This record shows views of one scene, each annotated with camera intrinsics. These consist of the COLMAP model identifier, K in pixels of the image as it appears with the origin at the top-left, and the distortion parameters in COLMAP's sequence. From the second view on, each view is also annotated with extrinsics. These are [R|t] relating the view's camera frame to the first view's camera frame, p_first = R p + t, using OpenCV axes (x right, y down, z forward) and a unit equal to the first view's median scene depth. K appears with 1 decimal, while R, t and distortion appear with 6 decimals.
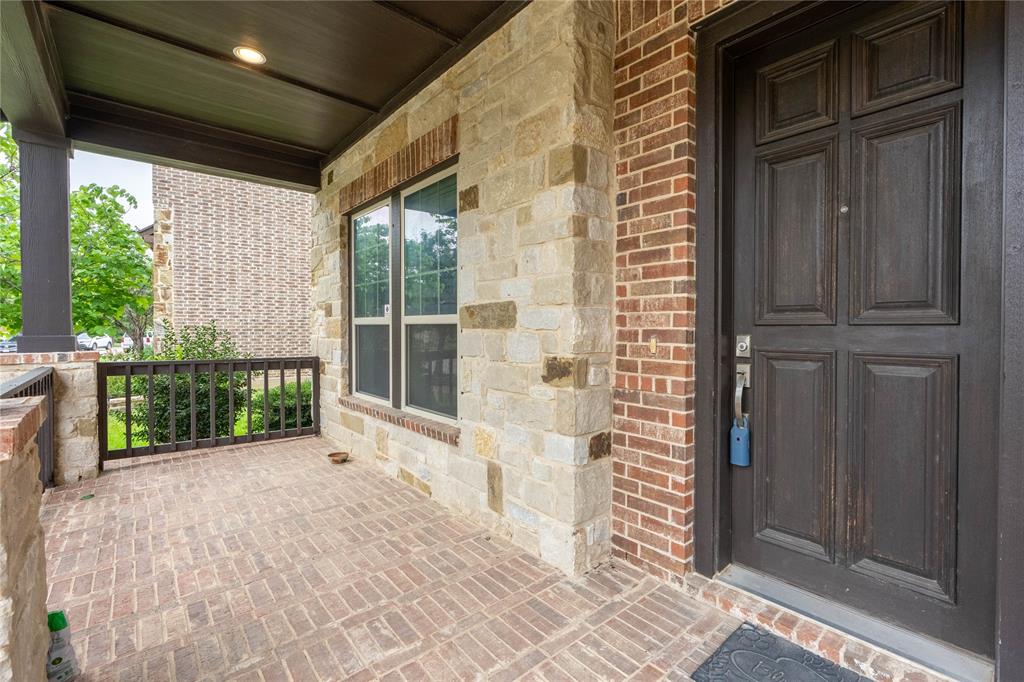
lens RADIAL K [[451.8, 0, 510.8], [0, 451.8, 333.7], [0, 0, 1]] dist [-0.002679, 0.000875]
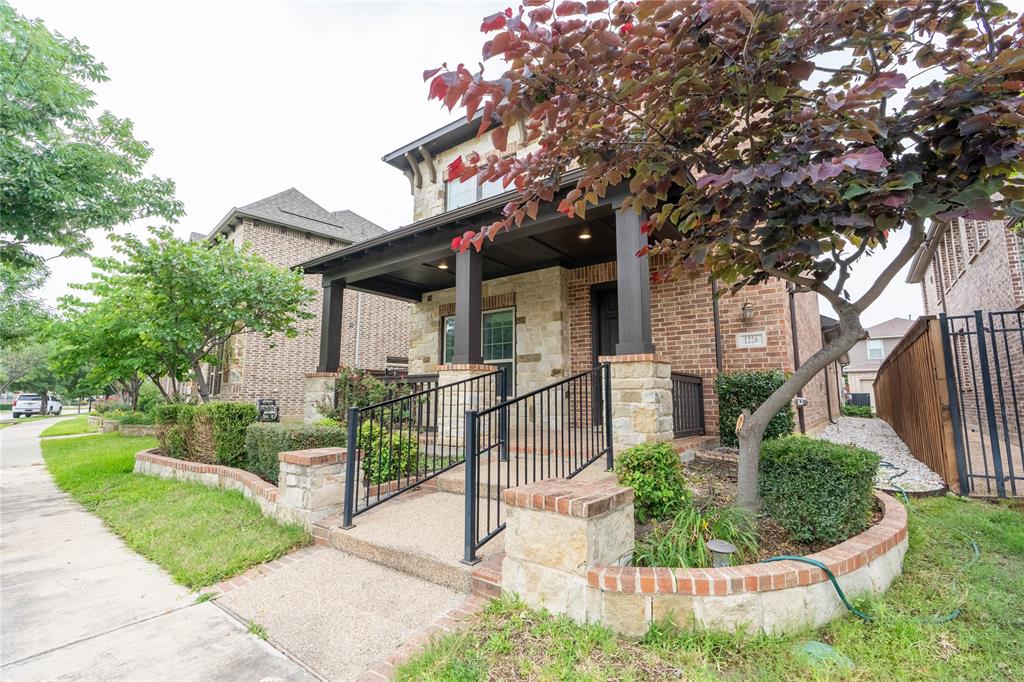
lens RADIAL K [[451.8, 0, 511.9], [0, 451.8, 339.9], [0, 0, 1]] dist [-0.002679, 0.000875]
pose [[0.973814, 0.028403, 0.225566, -1.013689], [0.004309, 0.989682, -0.143220, 0.326128], [-0.227307, 0.140441, 0.963643, -2.308739]]
